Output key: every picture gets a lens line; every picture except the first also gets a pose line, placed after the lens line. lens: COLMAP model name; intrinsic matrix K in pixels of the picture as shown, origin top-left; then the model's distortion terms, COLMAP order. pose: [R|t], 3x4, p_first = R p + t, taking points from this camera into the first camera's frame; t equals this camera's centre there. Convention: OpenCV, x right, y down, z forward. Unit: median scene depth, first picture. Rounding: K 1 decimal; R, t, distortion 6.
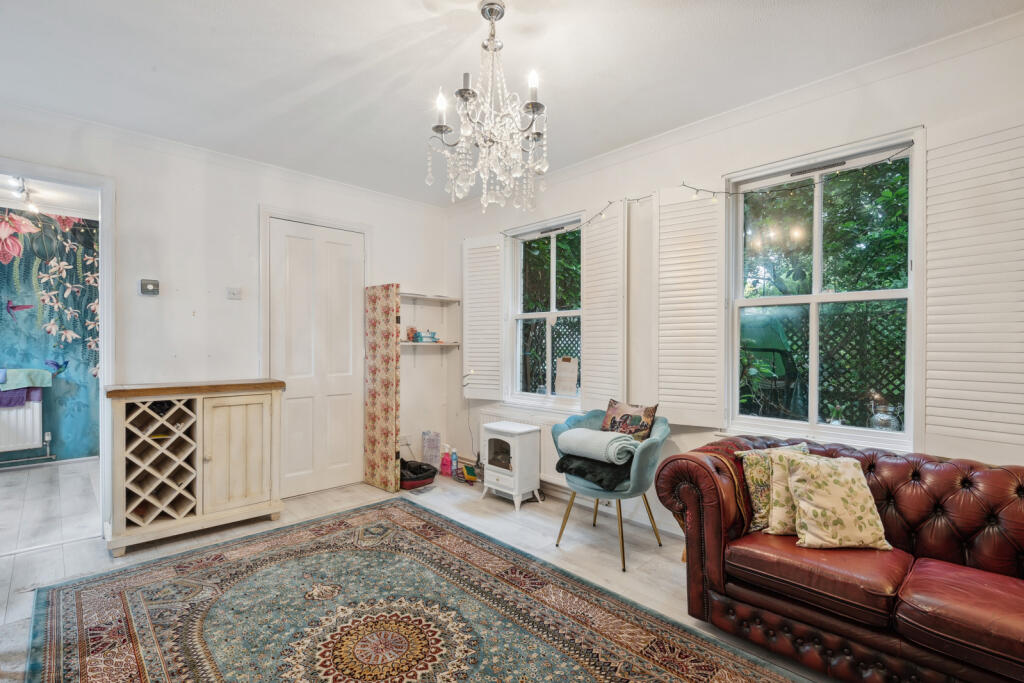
lens RADIAL K [[468.4, 0, 515.9], [0, 468.4, 344.7], [0, 0, 1]] dist [0.003617, -0.003359]
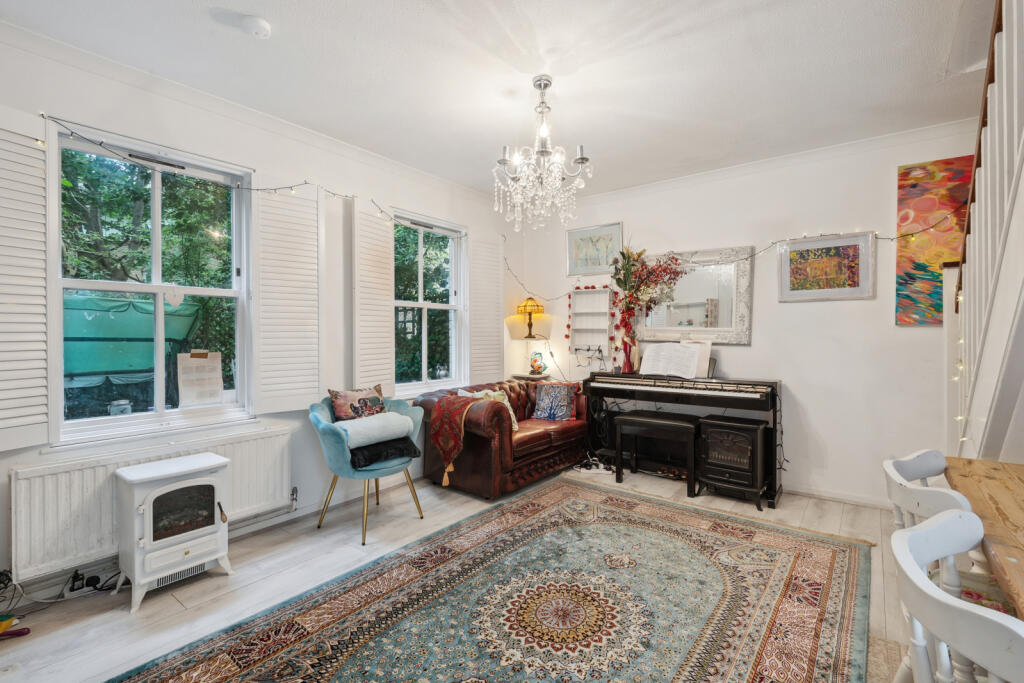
lens RADIAL K [[446.2, 0, 506.5], [0, 446.2, 337.4], [0, 0, 1]] dist [-0.001257, -0.001336]
pose [[-0.113446, -0.003586, 0.993538, -0.549384], [0.009580, 0.999943, 0.004703, 0.004643], [-0.993498, 0.010052, -0.113405, 0.528790]]
